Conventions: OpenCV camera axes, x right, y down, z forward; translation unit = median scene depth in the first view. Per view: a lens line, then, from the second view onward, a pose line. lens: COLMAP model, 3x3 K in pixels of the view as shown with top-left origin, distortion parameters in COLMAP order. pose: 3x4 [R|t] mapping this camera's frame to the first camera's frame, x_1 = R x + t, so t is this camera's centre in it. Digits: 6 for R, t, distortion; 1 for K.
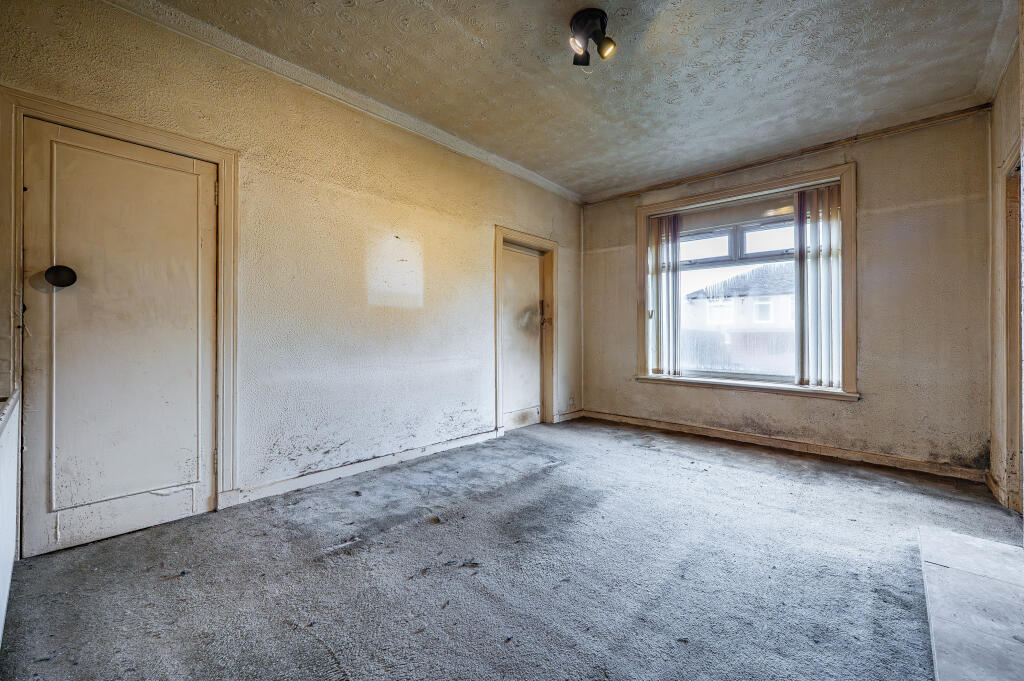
lens RADIAL K [[414.5, 0, 511.6], [0, 414.5, 331.7], [0, 0, 1]] dist [0.001112, 0.000333]
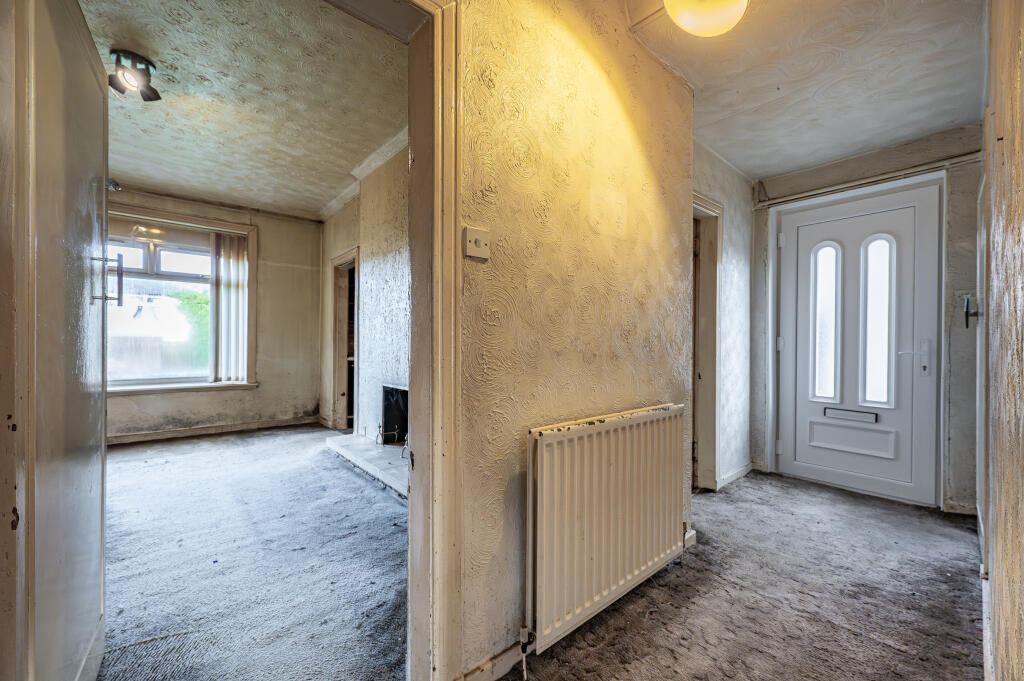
lens RADIAL K [[414.5, 0, 511.0], [0, 414.5, 340.4], [0, 0, 1]] dist [0.001112, 0.000333]
pose [[0.126856, -0.002090, 0.991919, -0.493230], [-0.011439, 0.999928, 0.003570, -0.017881], [-0.991855, -0.011800, 0.126823, -0.084069]]
